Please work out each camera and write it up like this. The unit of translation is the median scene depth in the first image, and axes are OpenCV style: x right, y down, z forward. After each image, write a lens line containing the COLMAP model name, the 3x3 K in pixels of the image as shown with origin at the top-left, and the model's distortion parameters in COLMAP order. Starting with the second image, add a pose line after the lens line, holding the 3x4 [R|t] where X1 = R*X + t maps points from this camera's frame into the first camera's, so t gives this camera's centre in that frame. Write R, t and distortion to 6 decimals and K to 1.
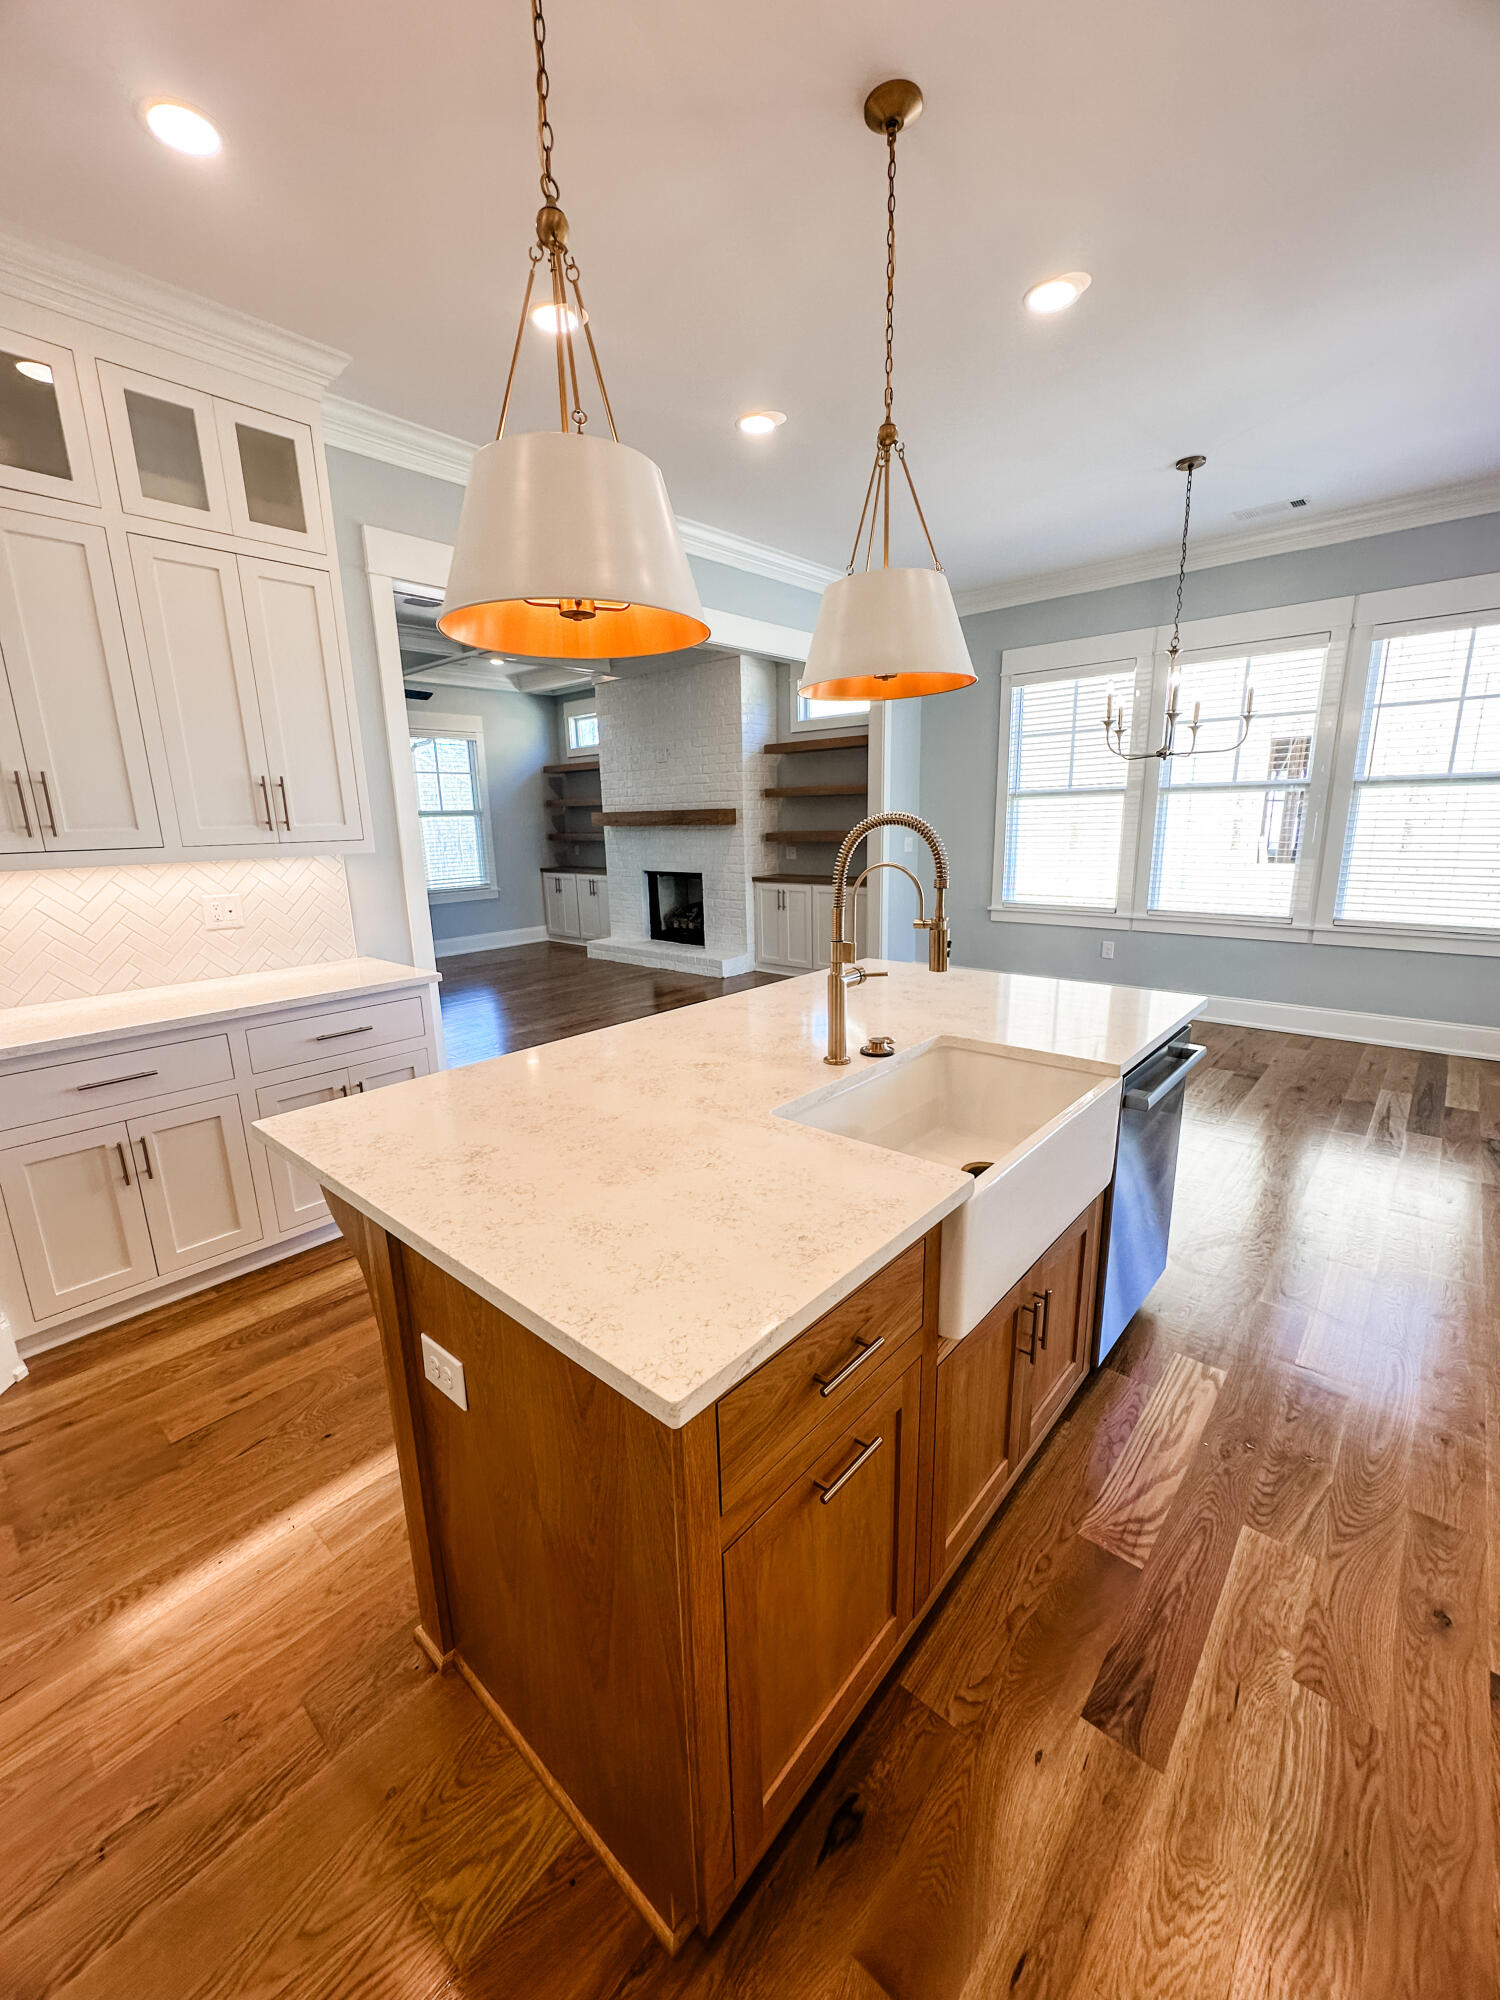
lens RADIAL K [[802.9, 0, 750.0], [0, 802.9, 1000.0], [0, 0, 1]] dist [0.001566, 0.000078]
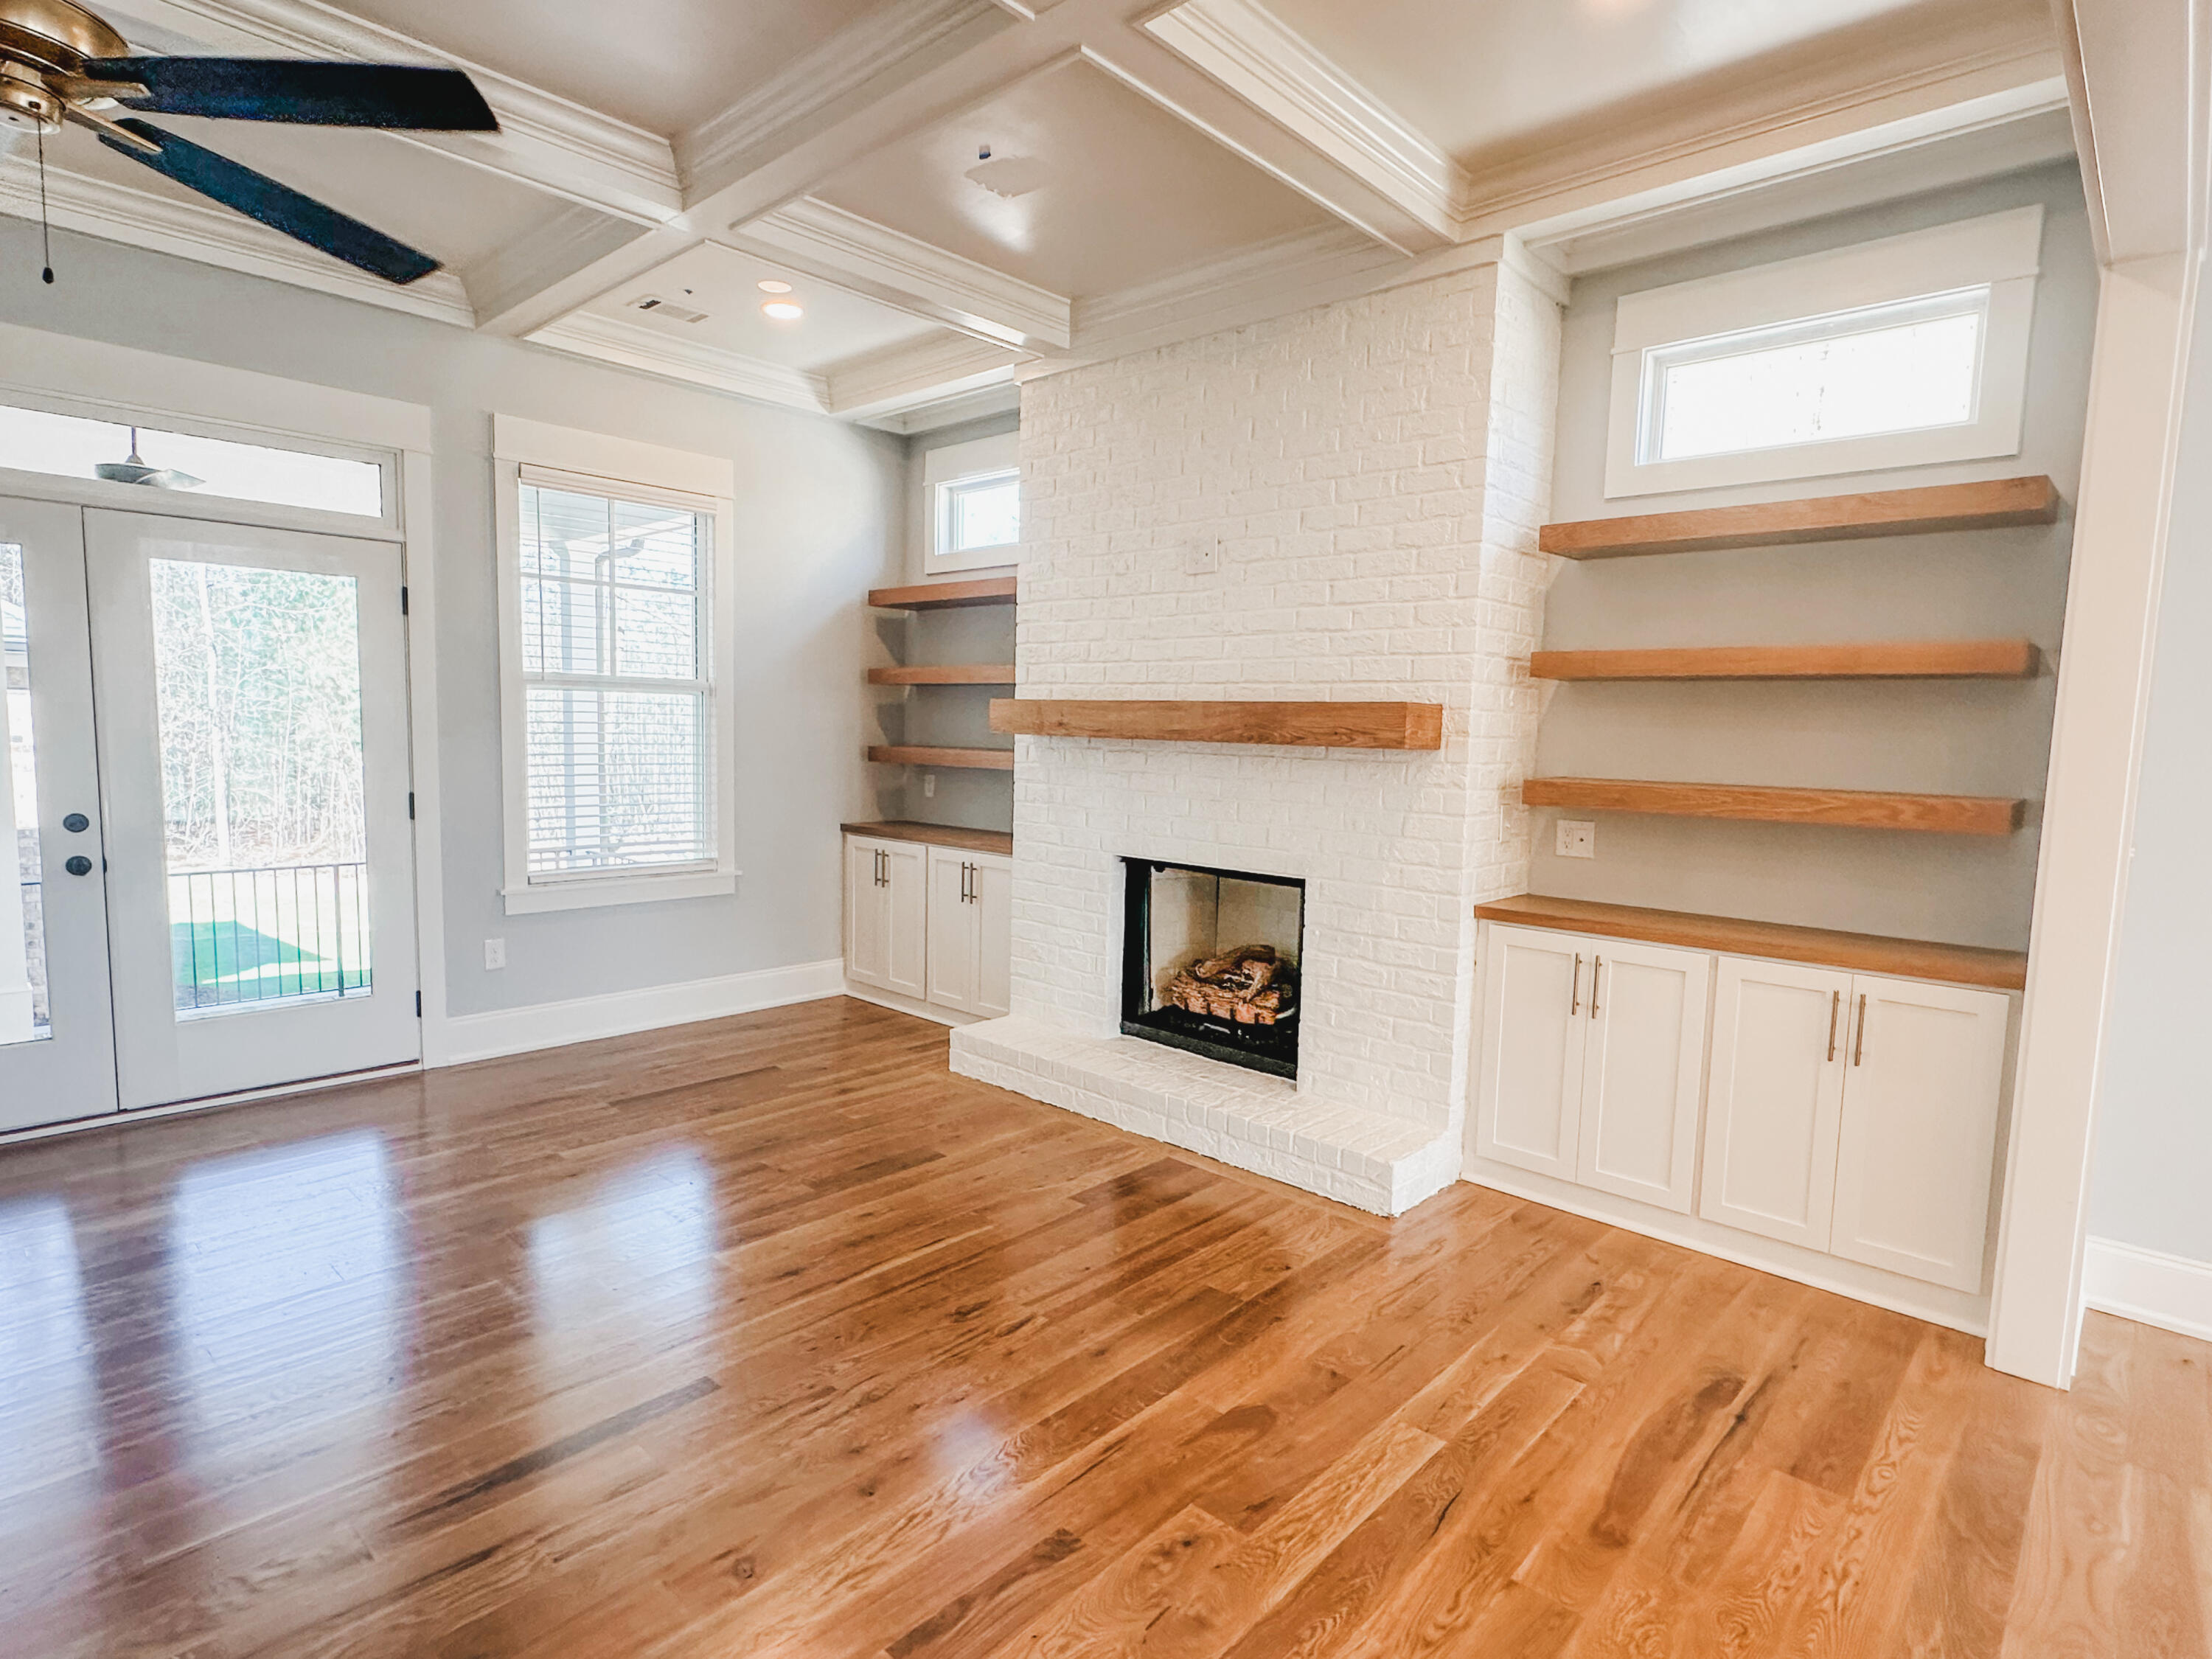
lens RADIAL K [[1165.1, 0, 1091.6], [0, 1165.1, 835.6], [0, 0, 1]] dist [-0.001857, -0.000130]
pose [[0.998413, 0.052726, -0.019776, -0.131121], [-0.054887, 0.989684, -0.132340, -0.094243], [0.012594, 0.133216, 0.991007, 0.442601]]
